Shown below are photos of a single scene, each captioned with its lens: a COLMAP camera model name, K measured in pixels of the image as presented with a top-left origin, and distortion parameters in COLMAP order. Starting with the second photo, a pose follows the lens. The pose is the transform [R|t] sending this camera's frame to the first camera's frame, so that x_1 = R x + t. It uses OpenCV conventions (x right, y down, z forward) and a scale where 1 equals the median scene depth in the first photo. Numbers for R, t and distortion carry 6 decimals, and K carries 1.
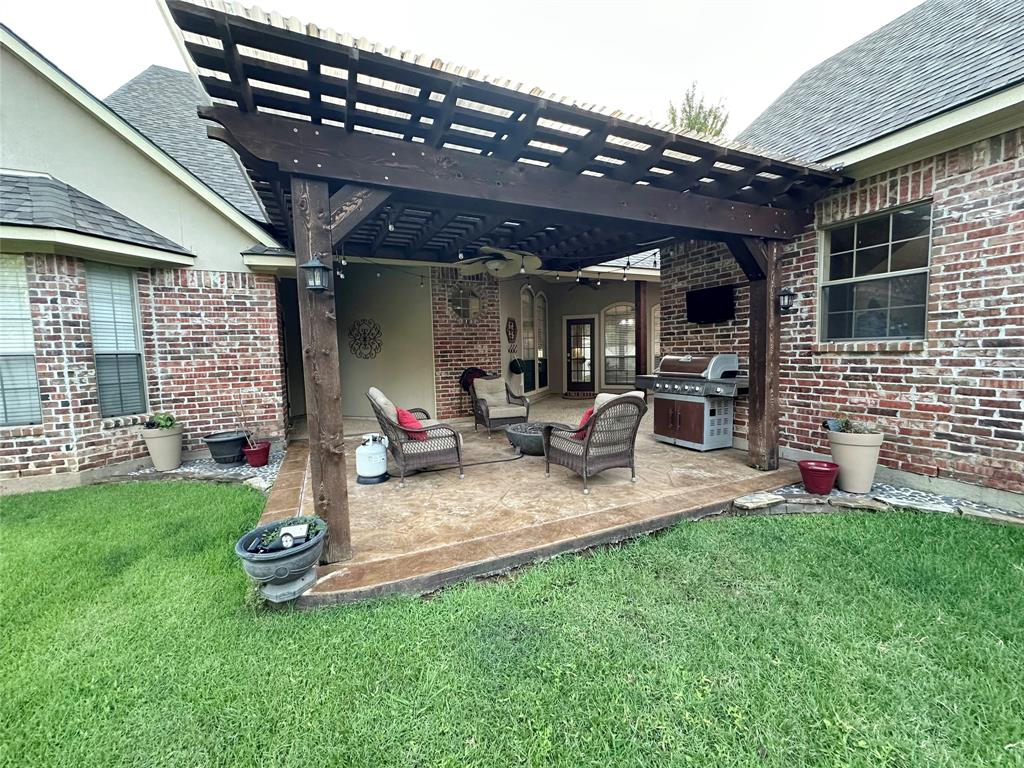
lens RADIAL K [[407.4, 0, 512.0], [0, 407.4, 384.0], [0, 0, 1]] dist [-0.002296, -0.000551]
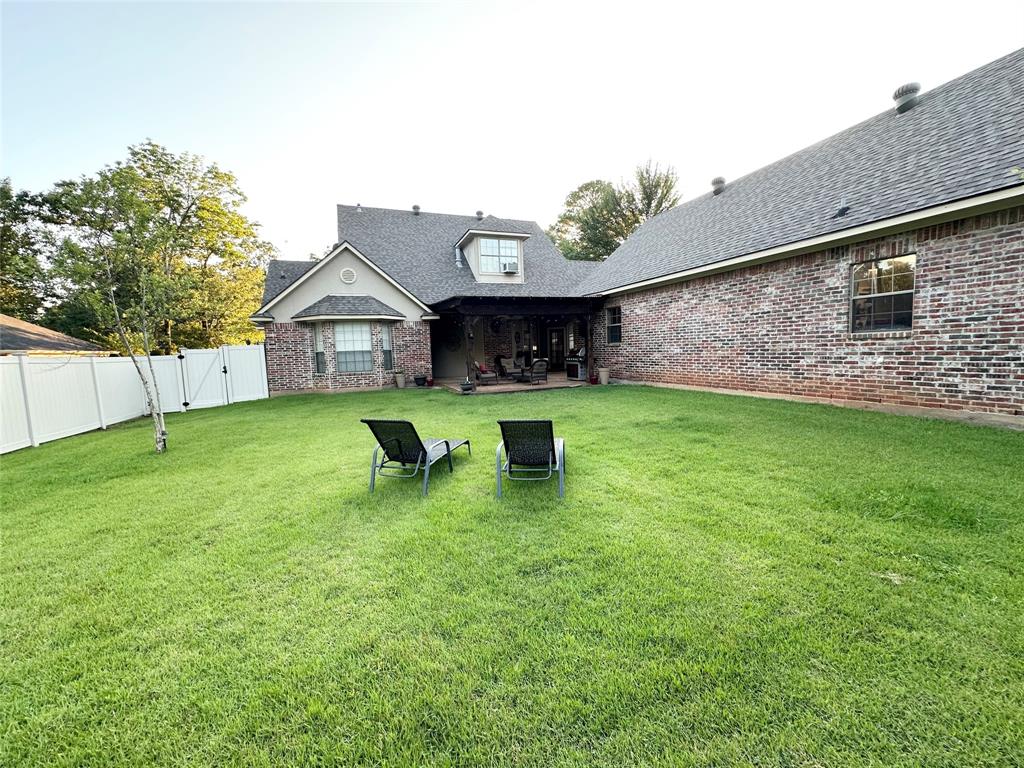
lens RADIAL K [[407.4, 0, 512.0], [0, 407.4, 384.0], [0, 0, 1]] dist [-0.002296, -0.000551]
pose [[0.997854, -0.008657, -0.064910, 0.208897], [0.009547, 0.999864, 0.013421, 0.168403], [0.064785, -0.014012, 0.997801, -2.281750]]
